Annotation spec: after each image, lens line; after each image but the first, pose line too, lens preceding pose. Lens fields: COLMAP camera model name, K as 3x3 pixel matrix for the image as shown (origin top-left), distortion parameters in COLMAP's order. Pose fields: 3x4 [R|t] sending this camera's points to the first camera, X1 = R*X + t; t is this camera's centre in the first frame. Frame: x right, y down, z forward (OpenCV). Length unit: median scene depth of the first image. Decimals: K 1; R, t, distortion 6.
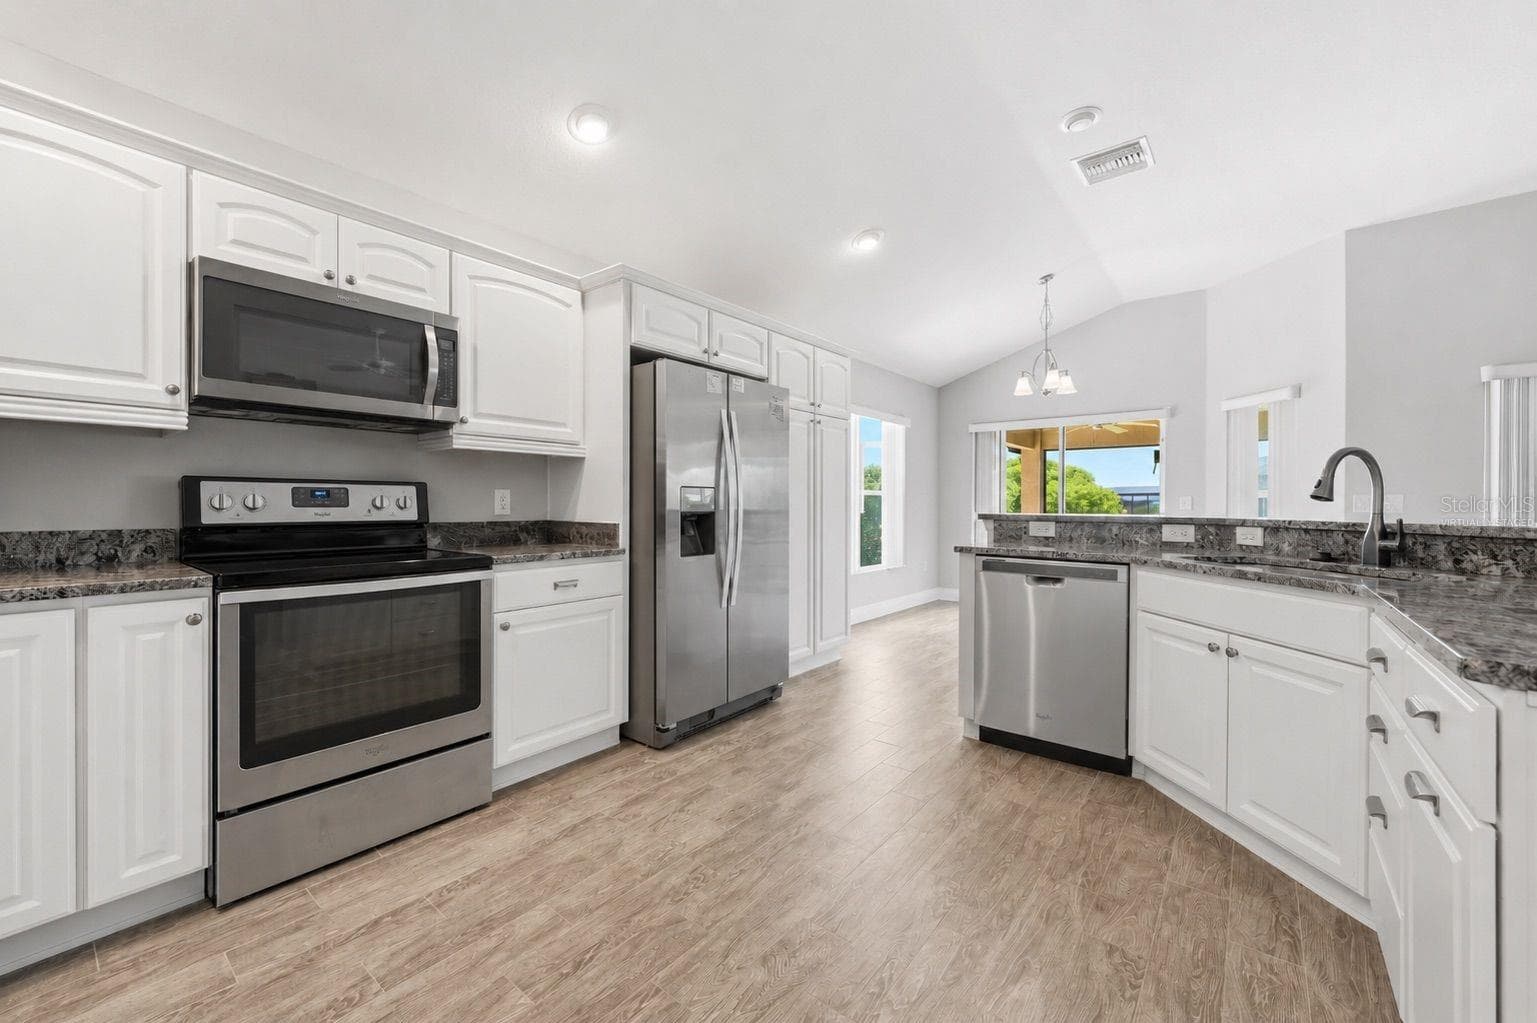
lens RADIAL K [[613.8, 0, 768.5], [0, 613.8, 511.5], [0, 0, 1]] dist [-0.000084, -0.000002]
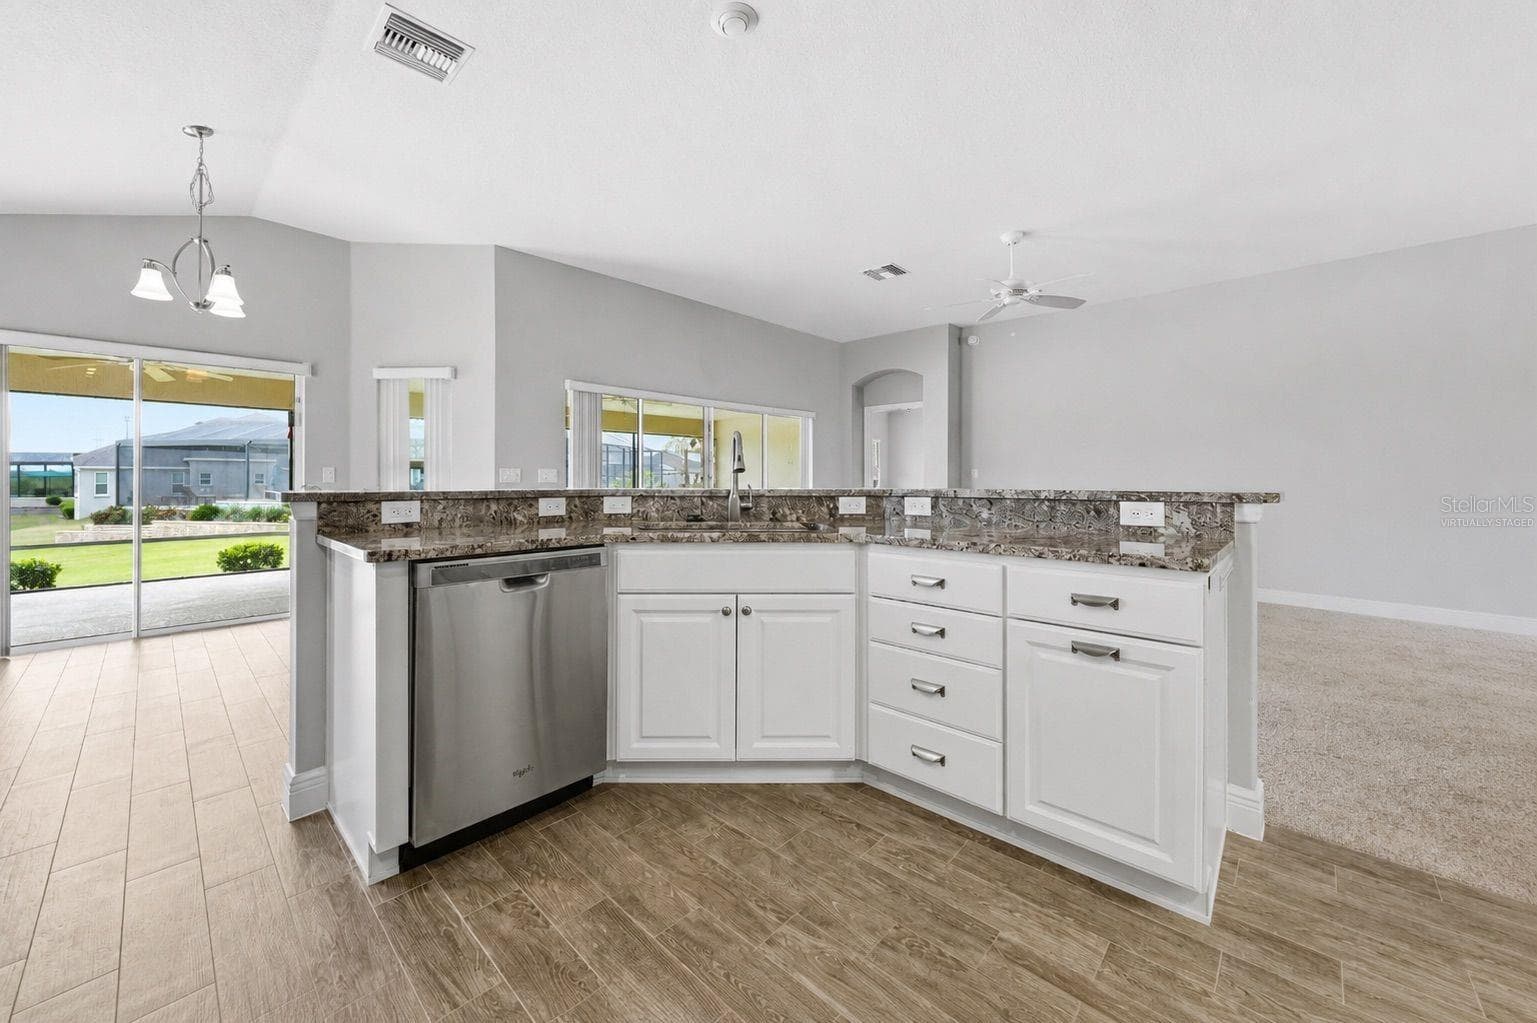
lens RADIAL K [[563.3, 0, 767.1], [0, 563.3, 479.1], [0, 0, 1]] dist [-0.012776, 0.000034]
pose [[0.076564, -0.010287, 0.997012, -0.191708], [0.013153, 0.999870, 0.009306, -0.012108], [-0.996978, 0.012401, 0.076689, 0.695641]]
